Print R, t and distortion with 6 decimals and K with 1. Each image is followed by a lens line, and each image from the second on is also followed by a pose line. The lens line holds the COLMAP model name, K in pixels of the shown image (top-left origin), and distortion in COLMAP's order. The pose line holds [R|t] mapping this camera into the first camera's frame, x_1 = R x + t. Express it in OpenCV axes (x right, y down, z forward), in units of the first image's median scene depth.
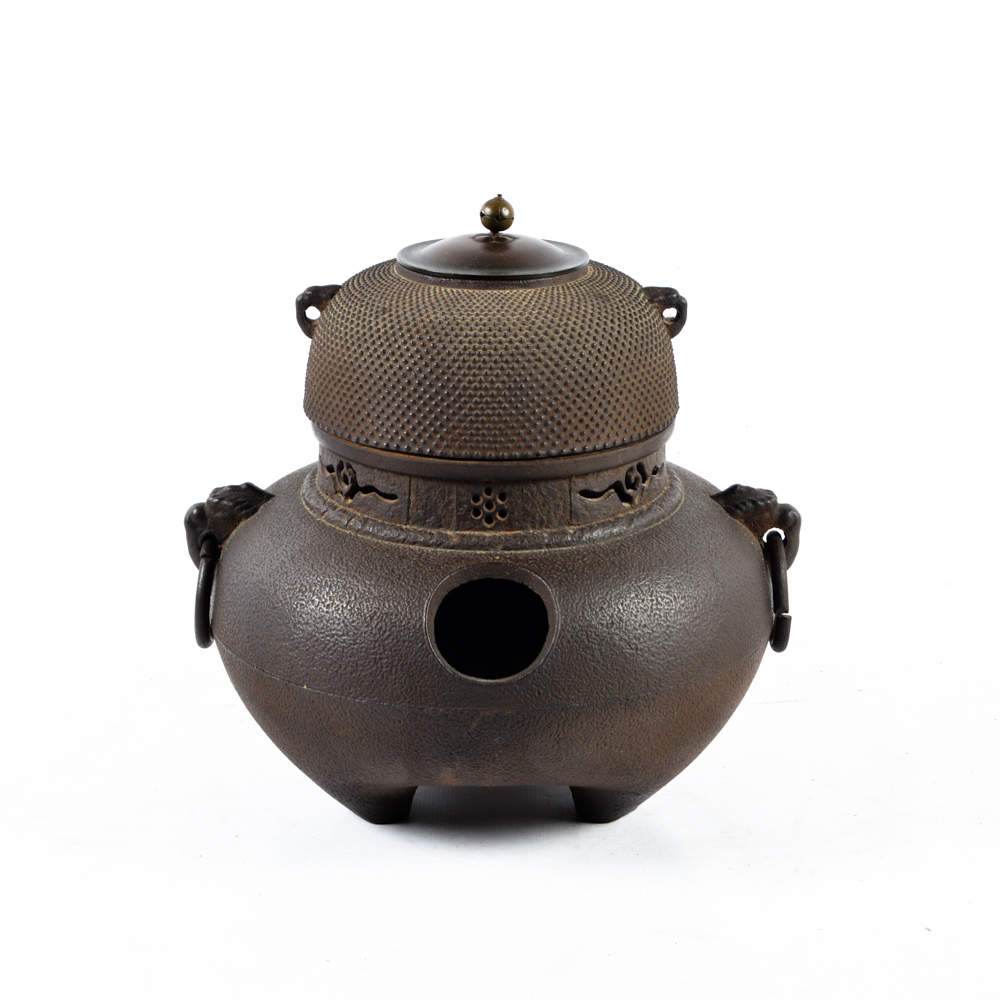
lens RADIAL K [[2453.0, 0, 499.2], [0, 2453.0, 500.1], [0, 0, 1]] dist [0.048029, 0.000000]
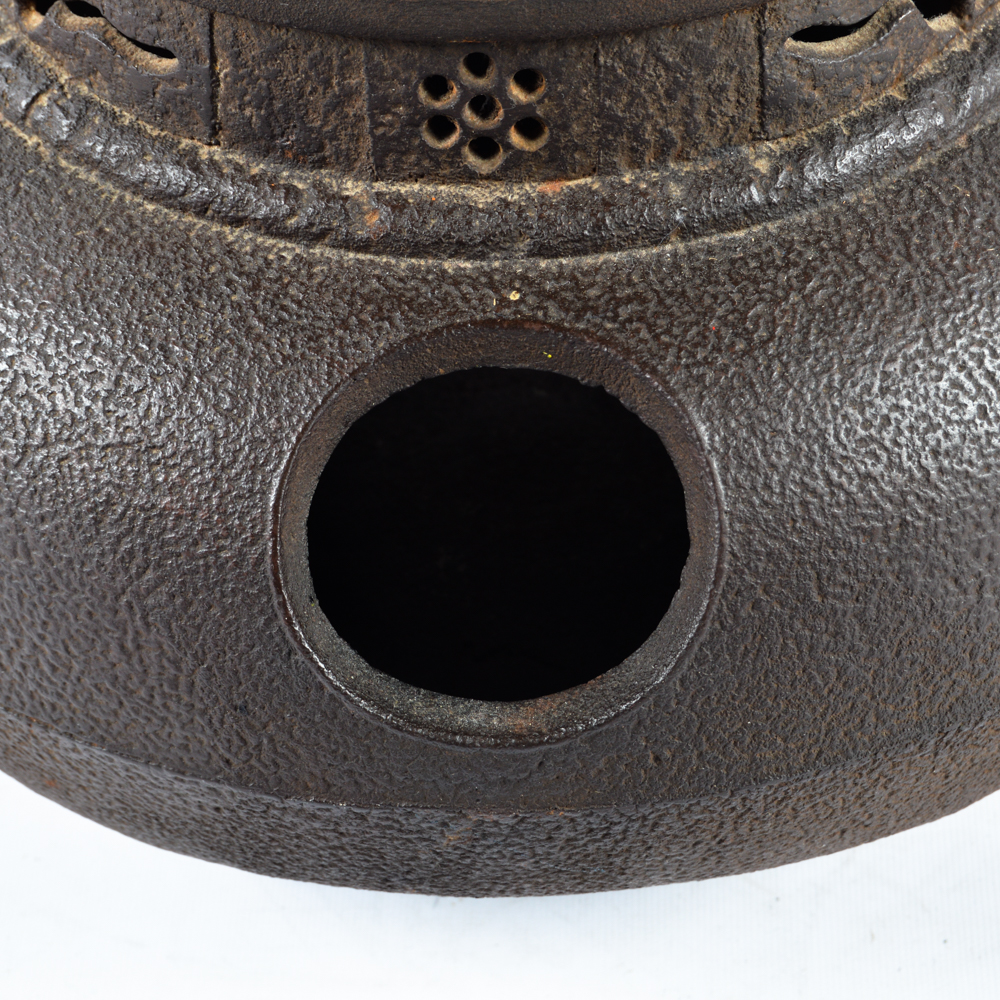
lens RADIAL K [[3141.4, 0, 499.4], [0, 3141.4, 499.7], [0, 0, 1]] dist [0.011300, 0.000000]
pose [[0.999067, -0.012518, -0.041323, 0.012716], [0.029118, 0.902012, 0.430729, -0.116244], [0.031882, -0.431530, 0.901535, 0.642443]]
